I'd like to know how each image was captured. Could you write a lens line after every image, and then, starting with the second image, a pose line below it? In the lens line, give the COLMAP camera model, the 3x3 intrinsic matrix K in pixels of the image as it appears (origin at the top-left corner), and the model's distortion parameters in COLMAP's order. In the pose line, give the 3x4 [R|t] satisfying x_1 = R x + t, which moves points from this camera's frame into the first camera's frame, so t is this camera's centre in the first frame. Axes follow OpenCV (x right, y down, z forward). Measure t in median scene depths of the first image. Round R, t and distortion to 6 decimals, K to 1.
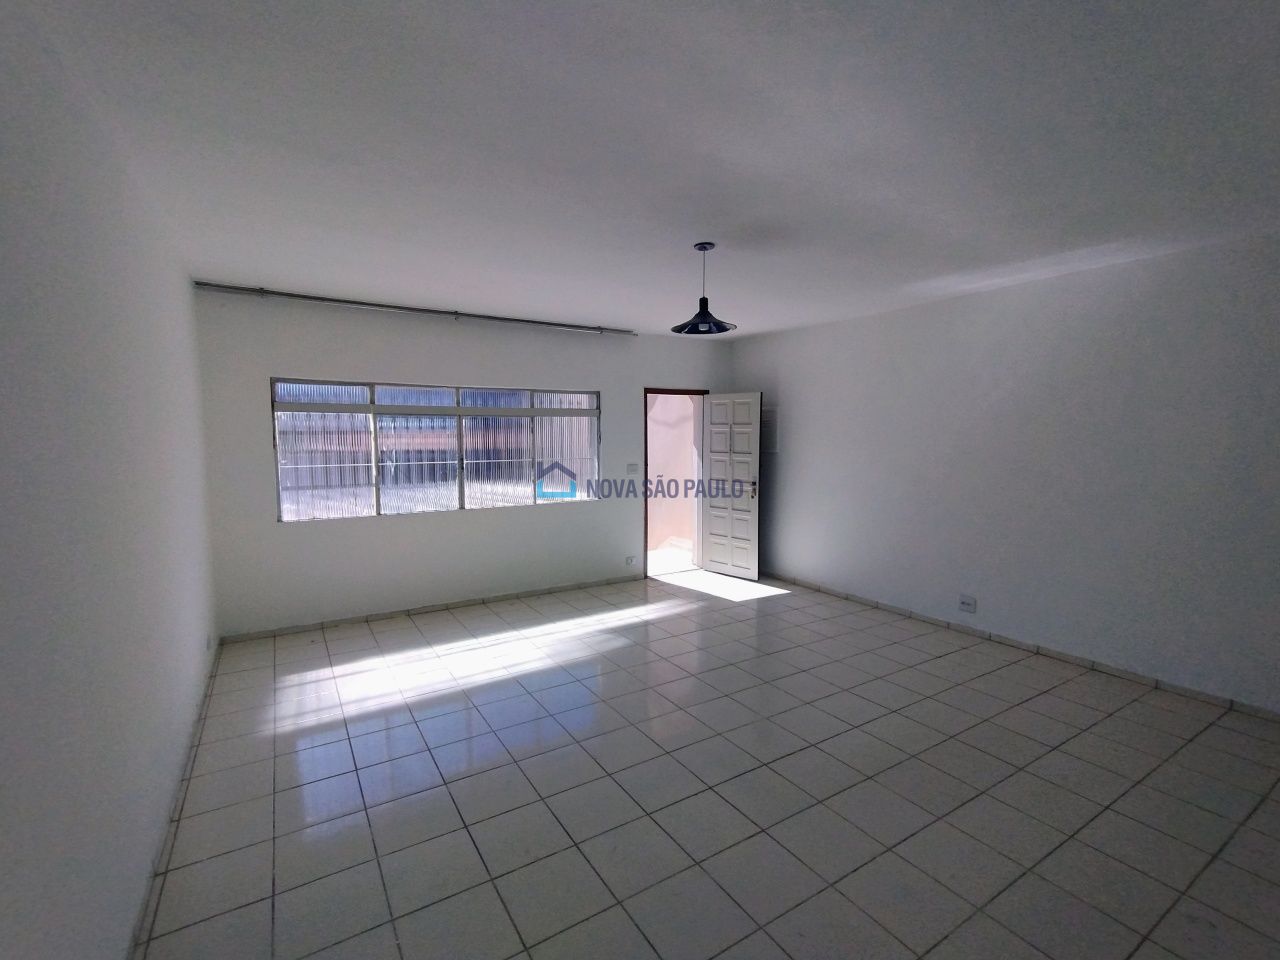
lens RADIAL K [[584.6, 0, 639.4], [0, 584.6, 478.0], [0, 0, 1]] dist [-0.001745, 0.001460]
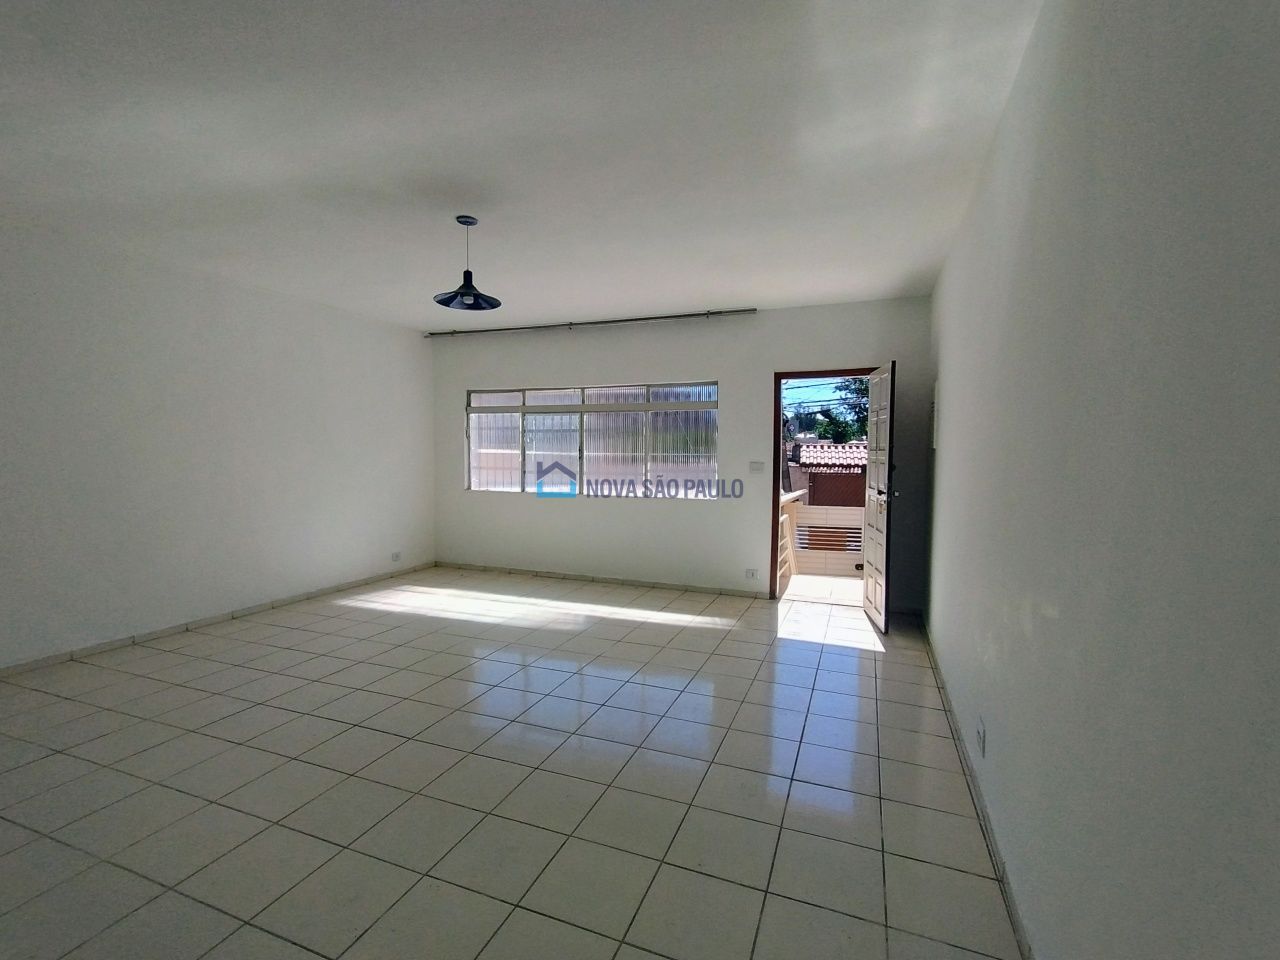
lens RADIAL K [[584.6, 0, 637.5], [0, 584.6, 482.6], [0, 0, 1]] dist [-0.001745, 0.001460]
pose [[0.593289, 0.044730, -0.803746, 0.755113], [-0.071772, 0.997418, 0.002529, 0.022315], [0.801784, 0.056186, 0.594967, 0.447105]]
